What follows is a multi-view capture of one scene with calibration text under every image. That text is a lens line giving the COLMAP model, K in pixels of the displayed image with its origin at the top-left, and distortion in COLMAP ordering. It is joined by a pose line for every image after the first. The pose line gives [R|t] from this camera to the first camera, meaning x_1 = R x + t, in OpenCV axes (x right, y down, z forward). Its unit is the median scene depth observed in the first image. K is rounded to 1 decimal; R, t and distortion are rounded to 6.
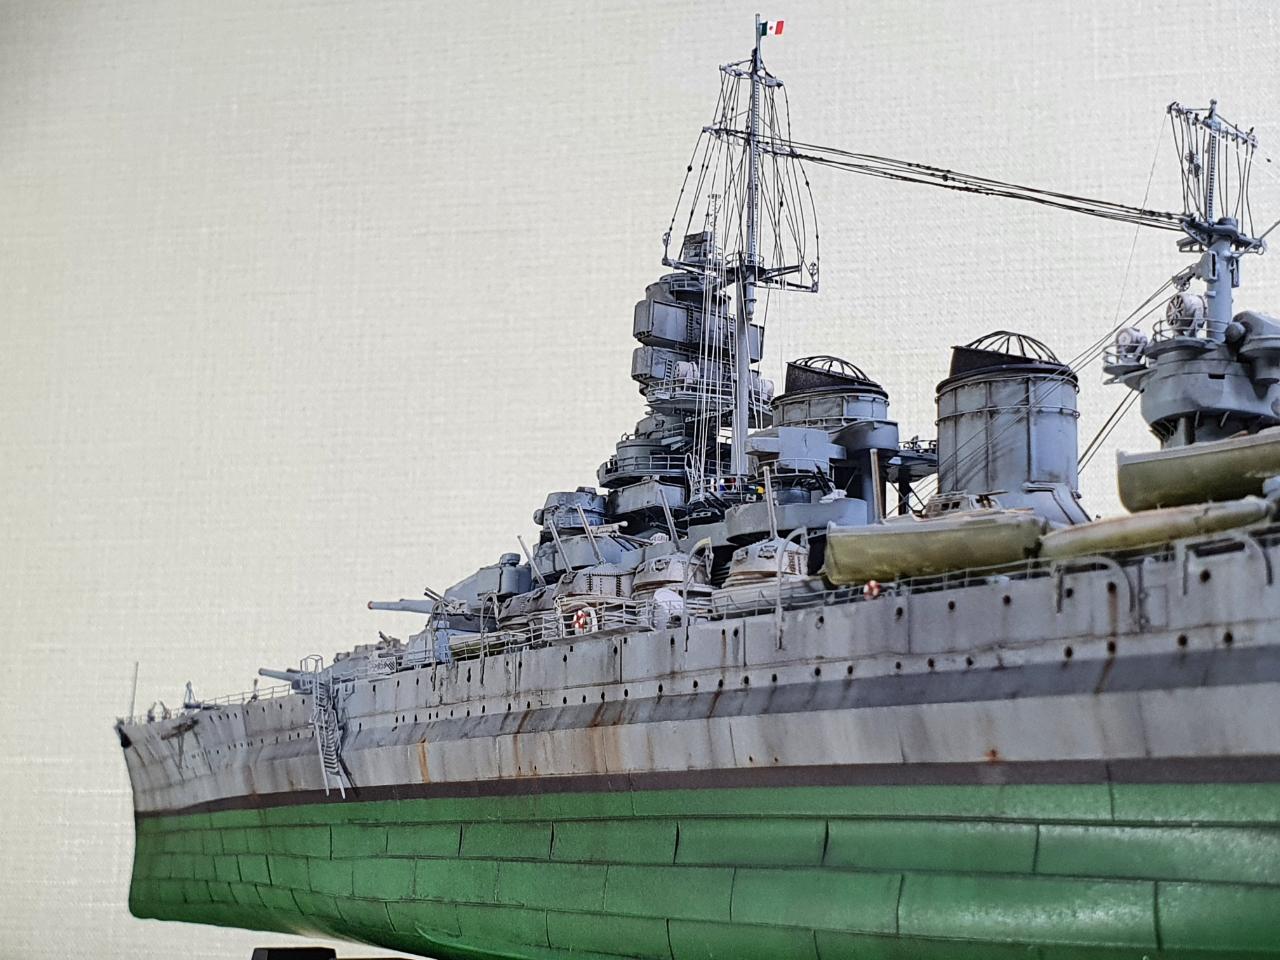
lens RADIAL K [[1987.7, 0, 640.1], [0, 1987.7, 456.1], [0, 0, 1]] dist [0.331525, -1.636105]
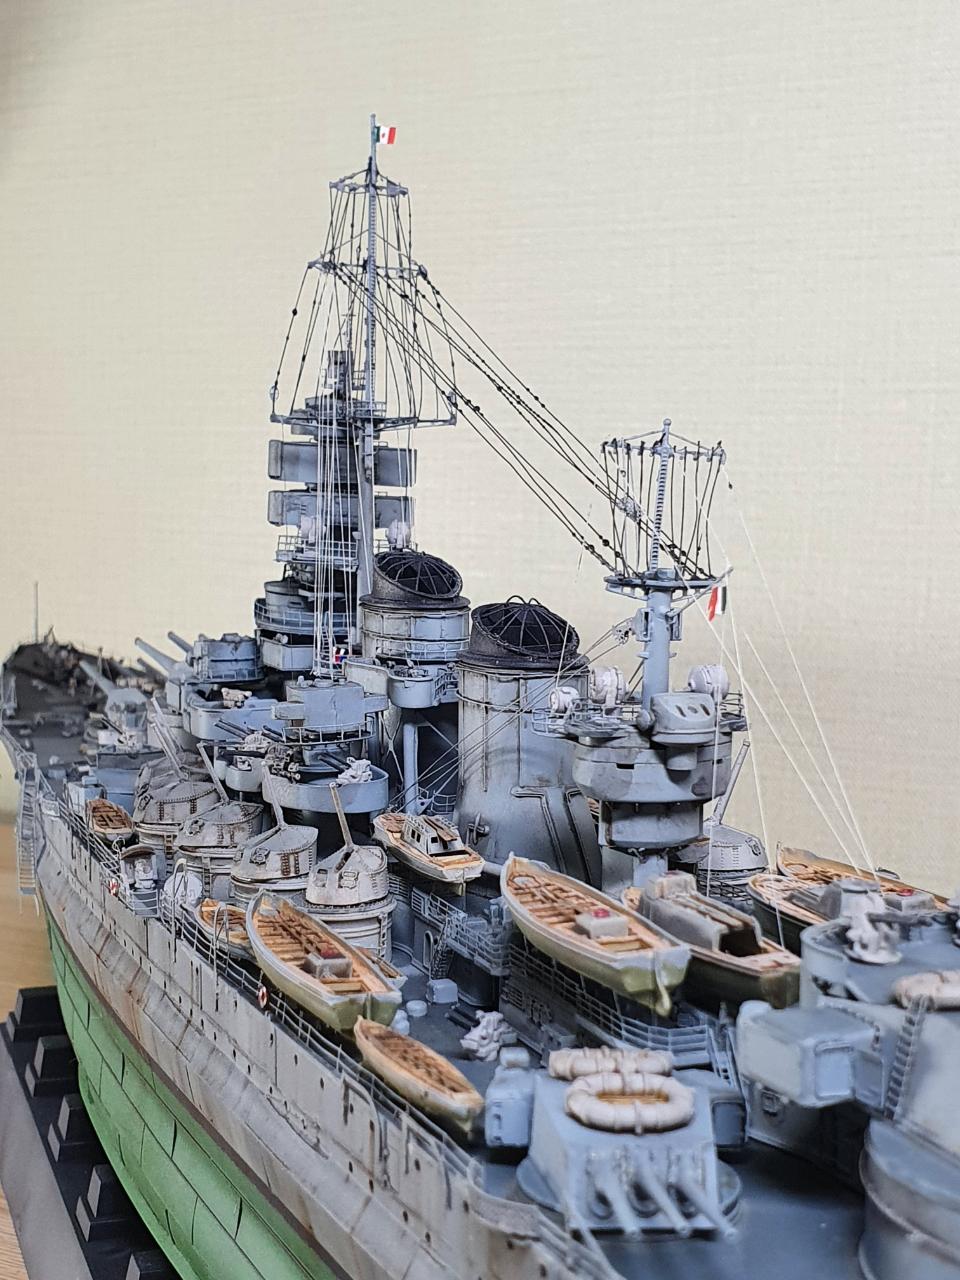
lens RADIAL K [[1987.7, 0, 466.4], [0, 1987.7, 685.4], [0, 0, 1]] dist [0.331525, -1.636105]
pose [[0.983208, -0.002991, -0.182465, 0.322281], [0.059418, 0.950629, 0.304588, -0.306072], [0.172545, -0.310315, 0.934844, 0.108712]]
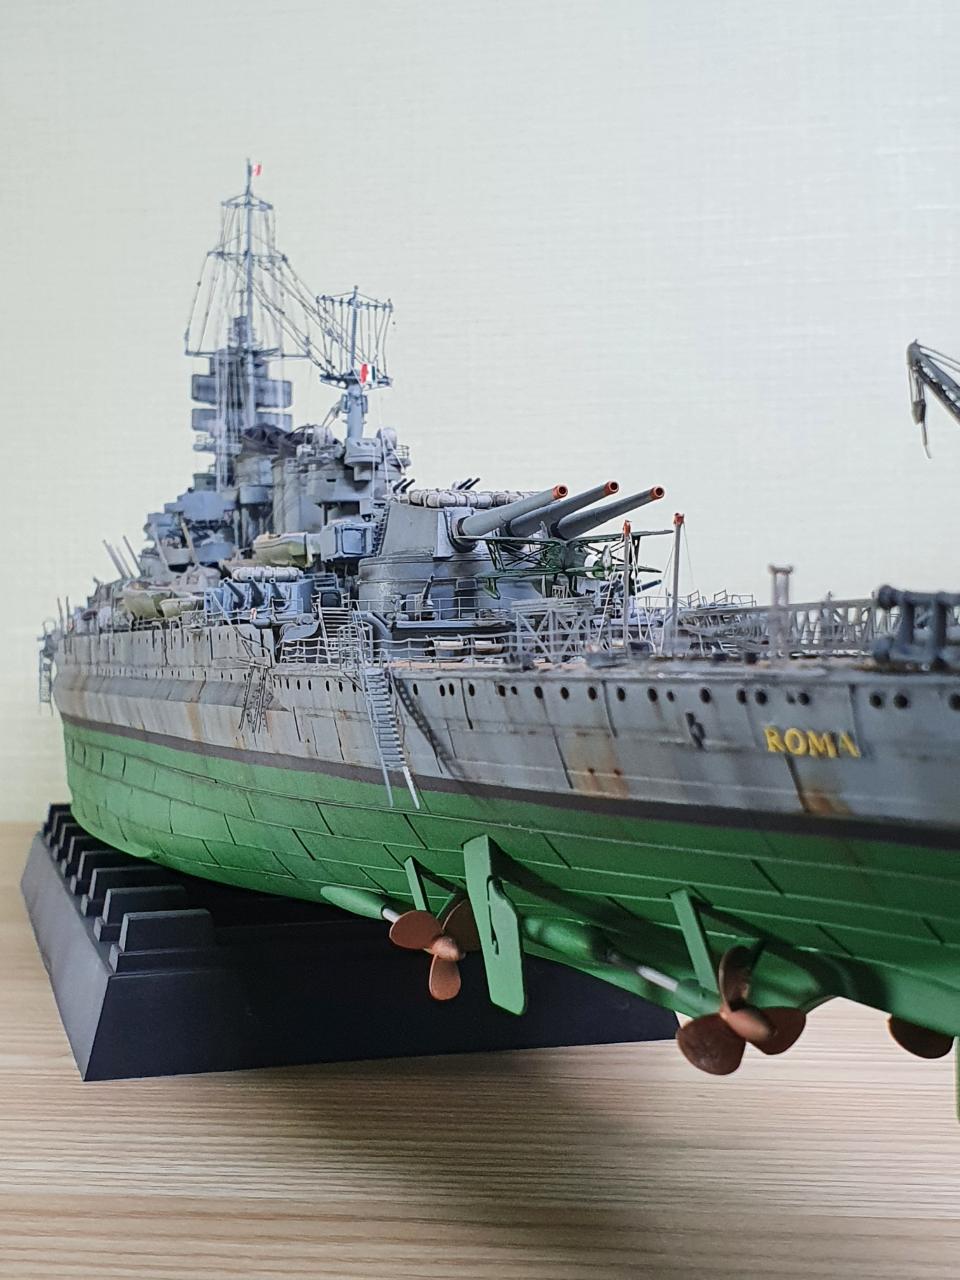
lens RADIAL K [[2000.2, 0, 479.0], [0, 2000.2, 706.6], [0, 0, 1]] dist [0.340468, -1.707333]
pose [[0.966911, -0.040593, -0.251865, 0.678537], [0.096398, 0.972201, 0.213382, -0.166273], [0.236201, -0.230601, 0.943945, -0.466940]]
